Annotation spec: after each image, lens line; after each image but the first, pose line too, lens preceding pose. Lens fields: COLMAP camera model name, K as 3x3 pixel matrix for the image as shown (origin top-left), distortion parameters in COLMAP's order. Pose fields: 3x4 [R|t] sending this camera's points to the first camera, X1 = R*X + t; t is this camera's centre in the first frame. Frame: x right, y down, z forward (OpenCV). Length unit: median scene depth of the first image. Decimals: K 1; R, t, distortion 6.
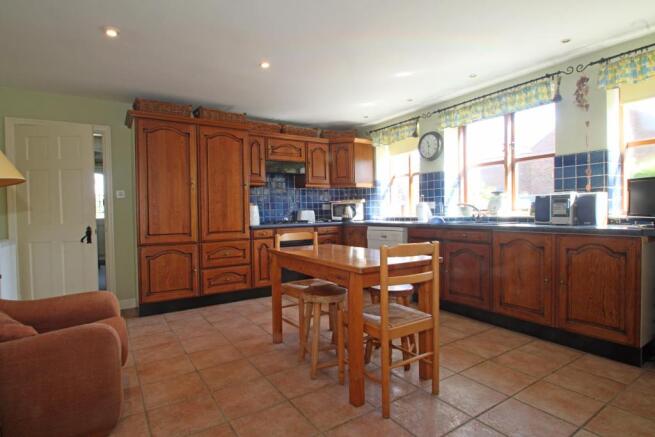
lens RADIAL K [[336.1, 0, 327.5], [0, 336.1, 218.5], [0, 0, 1]] dist [-0.020069, -0.000420]
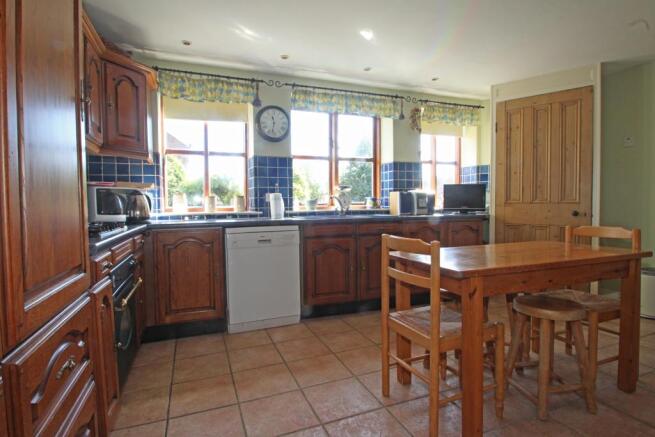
lens RADIAL K [[341.6, 0, 327.5], [0, 341.6, 218.5], [0, 0, 1]] dist [0.001830, 0.000085]
pose [[0.206085, -0.027020, 0.978161, -0.521386], [0.025874, 0.999420, 0.022157, -0.004657], [-0.978192, 0.020742, 0.206665, 0.787853]]
